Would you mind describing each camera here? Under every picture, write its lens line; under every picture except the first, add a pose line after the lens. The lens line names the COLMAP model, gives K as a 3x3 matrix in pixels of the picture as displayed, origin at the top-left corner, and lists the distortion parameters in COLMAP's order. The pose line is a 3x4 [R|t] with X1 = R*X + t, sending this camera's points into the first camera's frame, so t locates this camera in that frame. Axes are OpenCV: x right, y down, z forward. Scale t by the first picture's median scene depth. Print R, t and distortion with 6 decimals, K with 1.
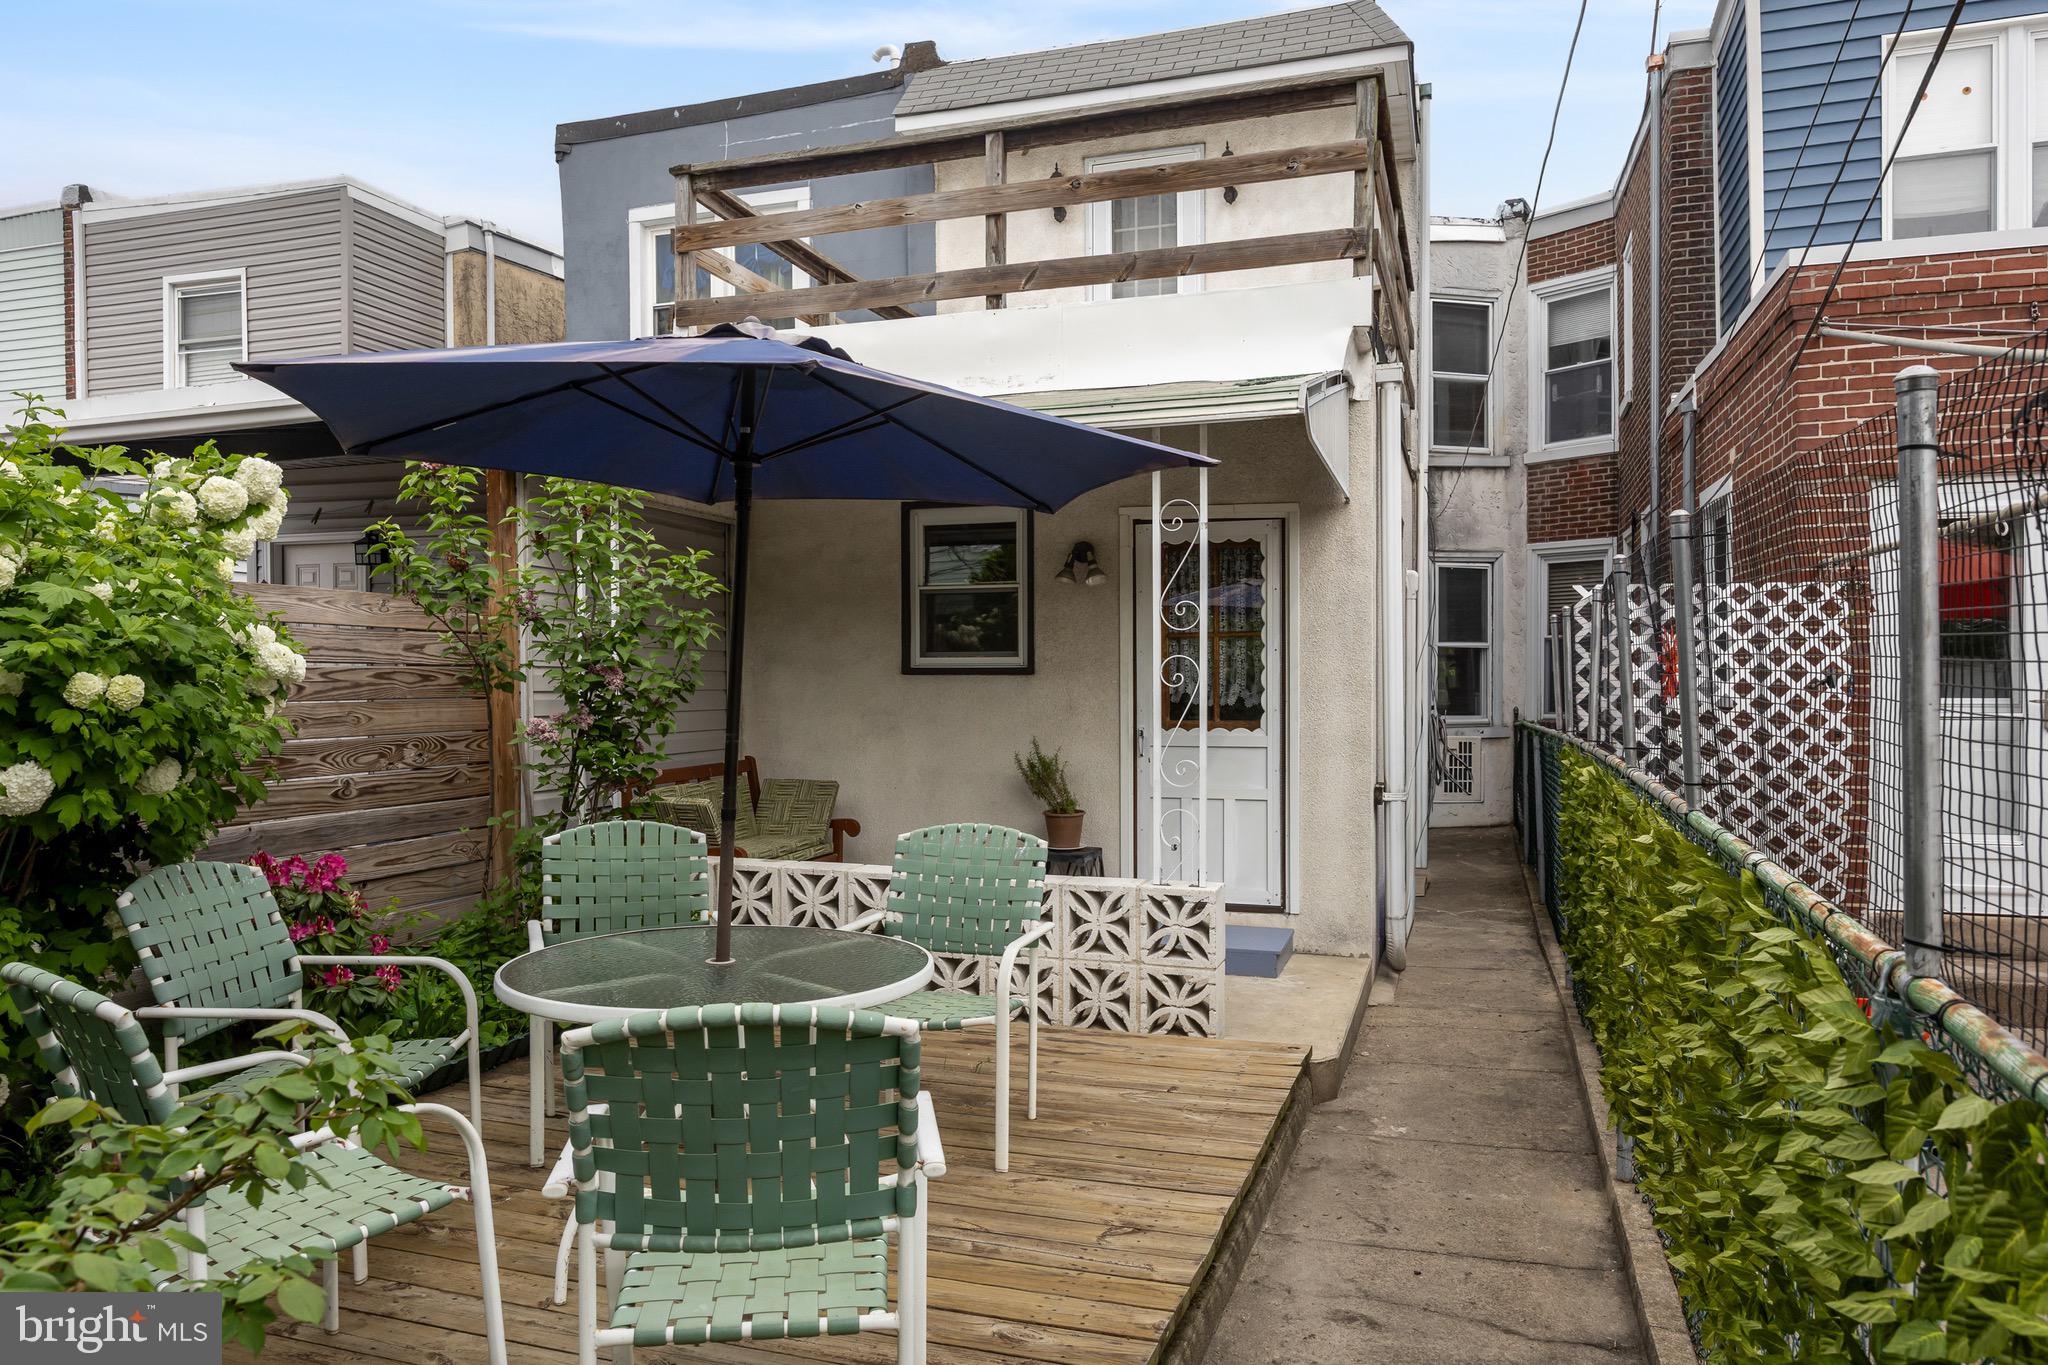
lens RADIAL K [[1355.5, 0, 1023.1], [0, 1355.5, 684.2], [0, 0, 1]] dist [-0.007543, -0.001887]
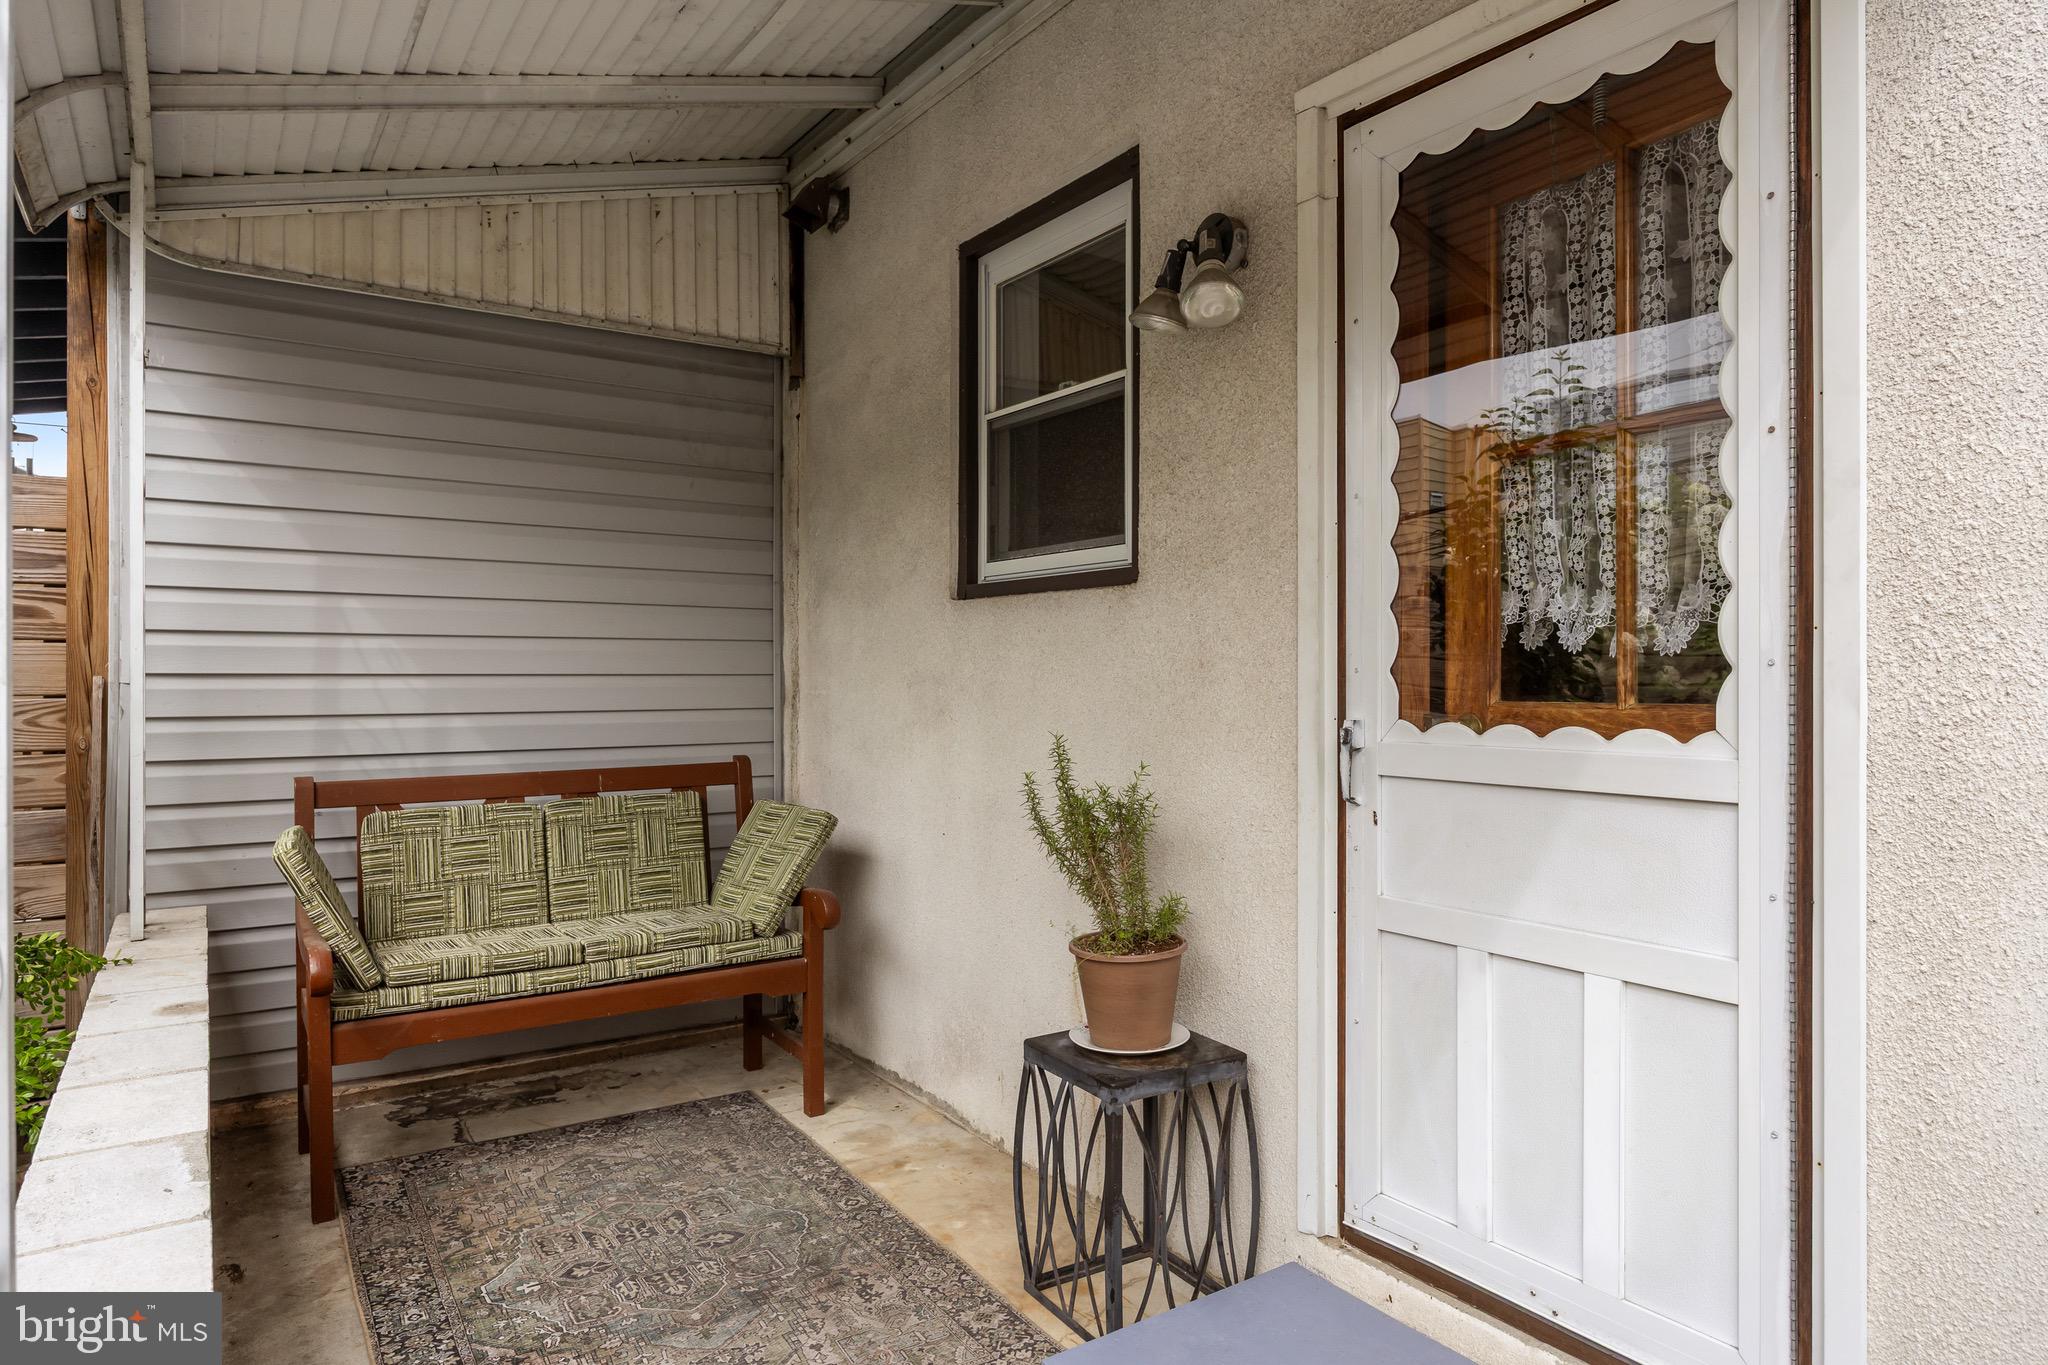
lens RADIAL K [[1242.4, 0, 1024.6], [0, 1242.4, 676.7], [0, 0, 1]] dist [0.009746, 0.003677]
pose [[0.790661, 0.001345, -0.612252, 0.207991], [-0.001299, 0.999999, 0.000520, 0.020496], [0.612252, 0.000384, 0.790662, 0.687020]]
